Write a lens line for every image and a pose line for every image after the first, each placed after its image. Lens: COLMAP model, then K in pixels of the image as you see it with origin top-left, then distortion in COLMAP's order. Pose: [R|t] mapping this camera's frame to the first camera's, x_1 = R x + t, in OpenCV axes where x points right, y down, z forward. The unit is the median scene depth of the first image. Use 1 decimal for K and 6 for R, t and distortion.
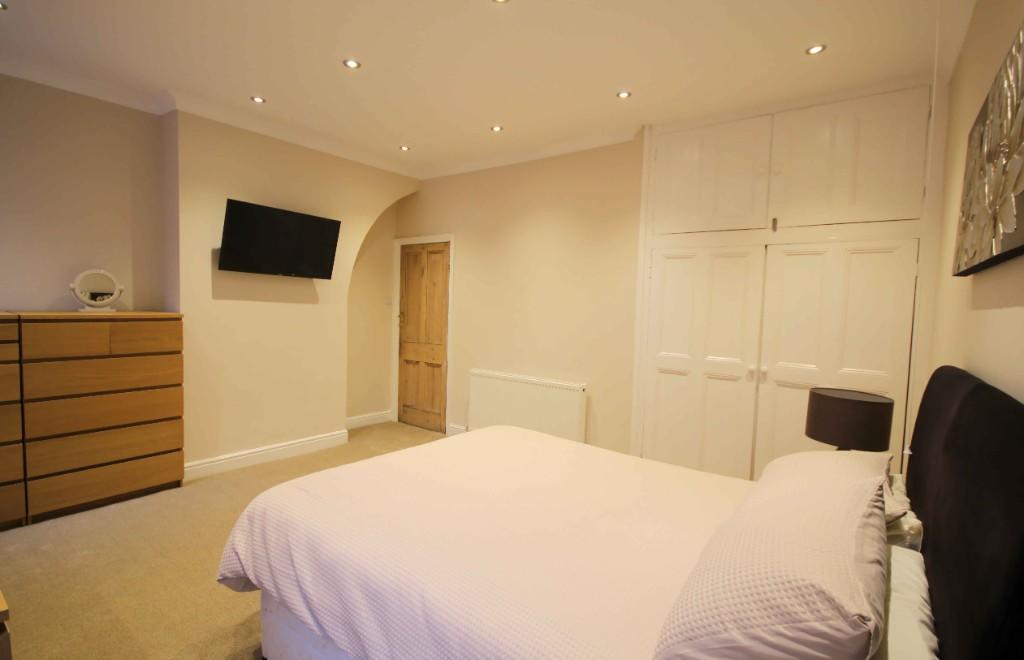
lens RADIAL K [[474.1, 0, 512.0], [0, 474.1, 330.0], [0, 0, 1]] dist [-0.000684, -0.000153]
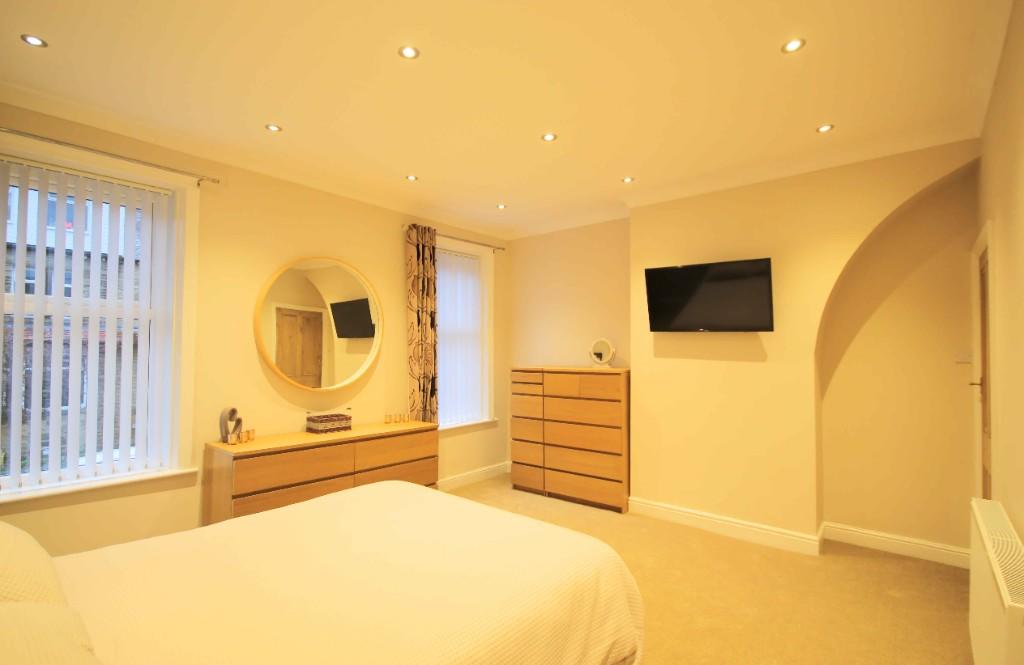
lens RADIAL K [[492.5, 0, 512.0], [0, 492.5, 332.5], [0, 0, 1]] dist [0.000721, 0.000073]
pose [[-0.049417, -0.068164, -0.996449, 0.591471], [-0.057052, 0.996232, -0.065320, -0.030318], [0.997147, 0.053621, -0.053120, 0.761412]]
